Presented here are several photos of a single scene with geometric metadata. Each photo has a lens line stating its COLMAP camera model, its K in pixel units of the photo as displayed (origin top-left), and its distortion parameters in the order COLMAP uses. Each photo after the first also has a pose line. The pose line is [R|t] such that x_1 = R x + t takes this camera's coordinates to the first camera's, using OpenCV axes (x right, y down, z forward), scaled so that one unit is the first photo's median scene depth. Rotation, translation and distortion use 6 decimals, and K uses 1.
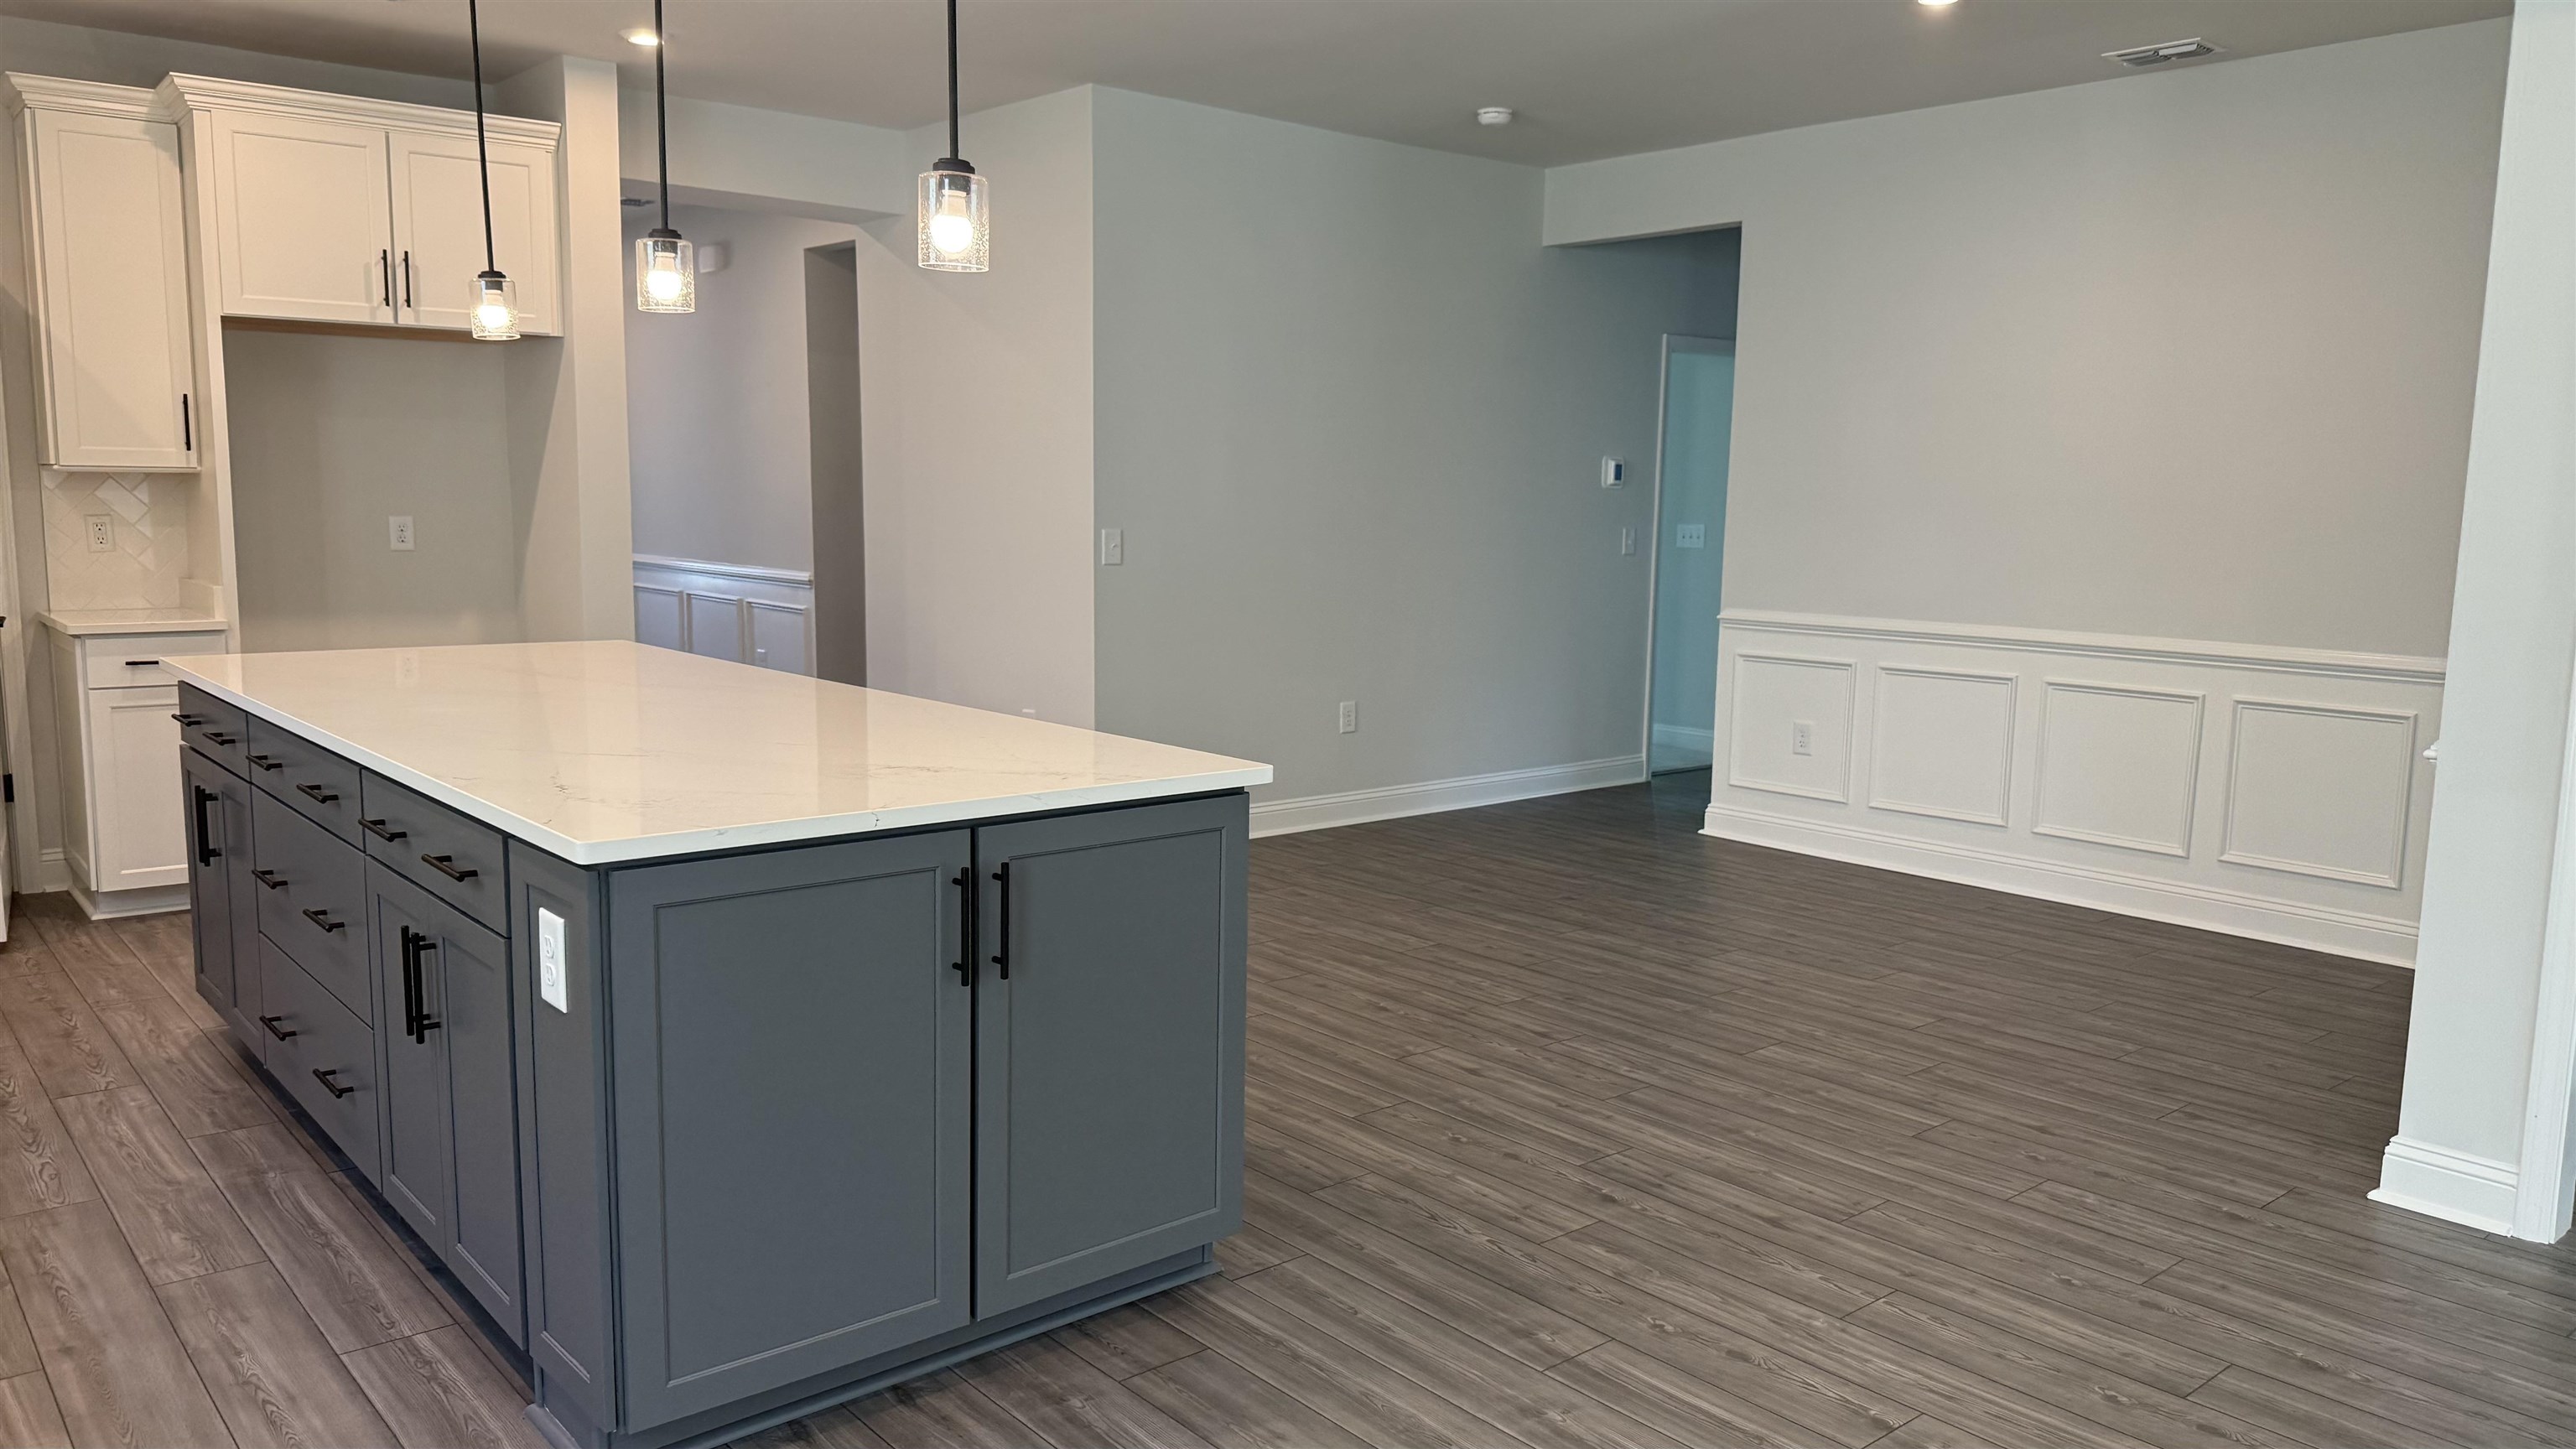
lens RADIAL K [[1790.0, 0, 1278.7], [0, 1790.0, 748.1], [0, 0, 1]] dist [0.045472, -0.052278]
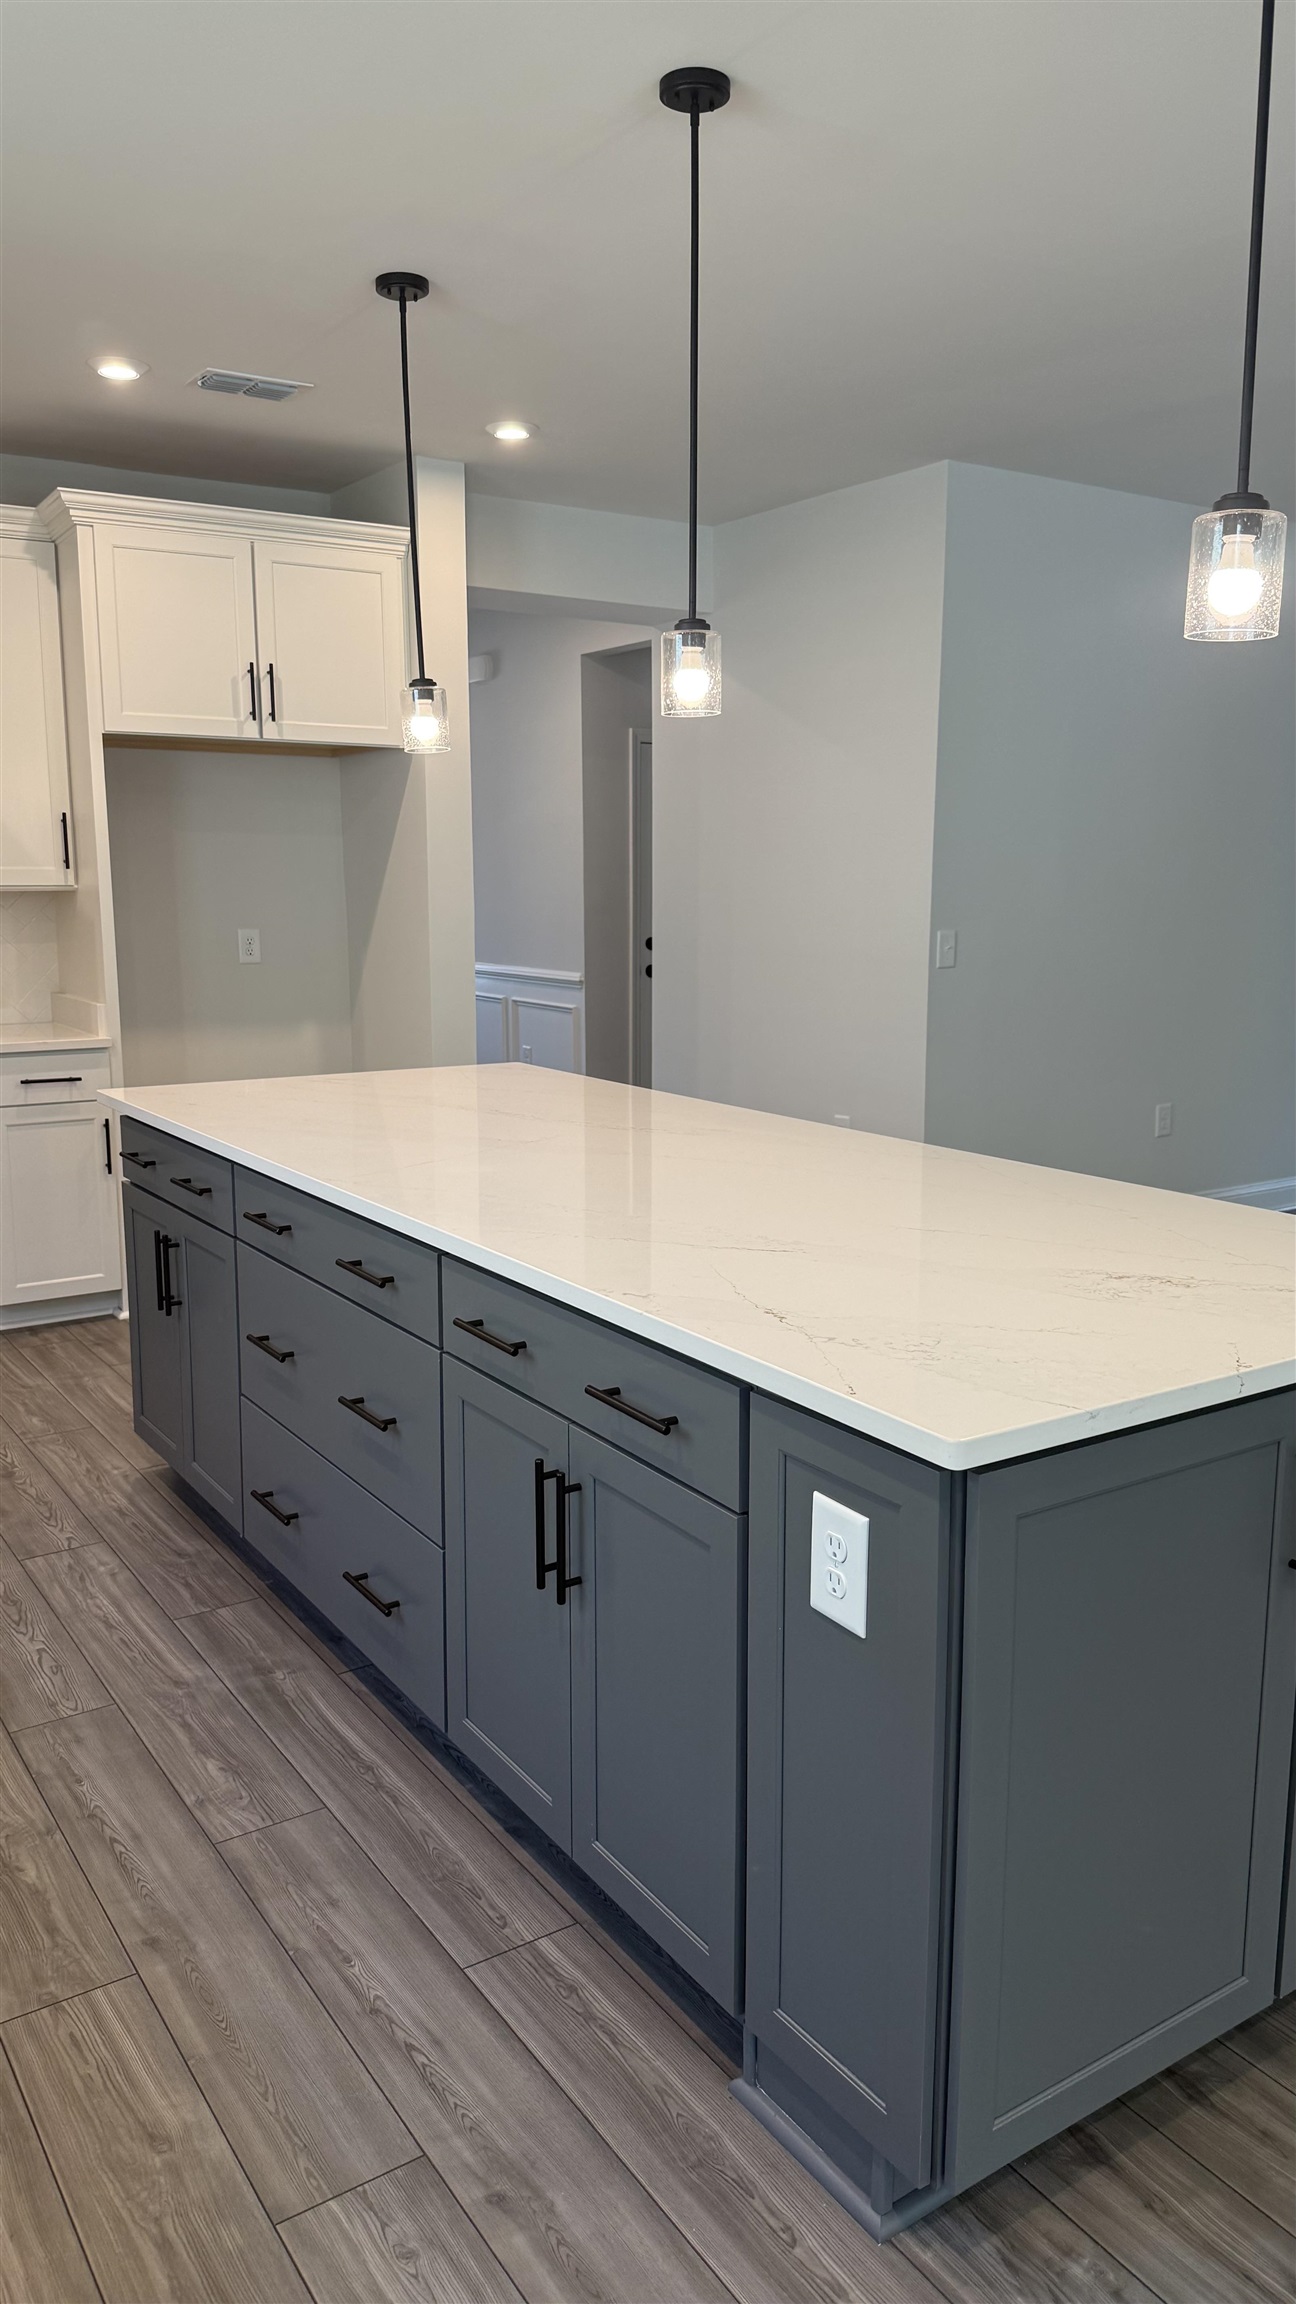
lens RADIAL K [[1600.4, 0, 648.0], [0, 1600.4, 1152.0], [0, 0, 1]] dist [0.104100, -0.180642]
pose [[0.992702, 0.005571, -0.120461, -0.253808], [-0.002180, 0.999598, 0.028270, -0.048250], [0.120570, -0.027801, 0.992315, 0.199309]]
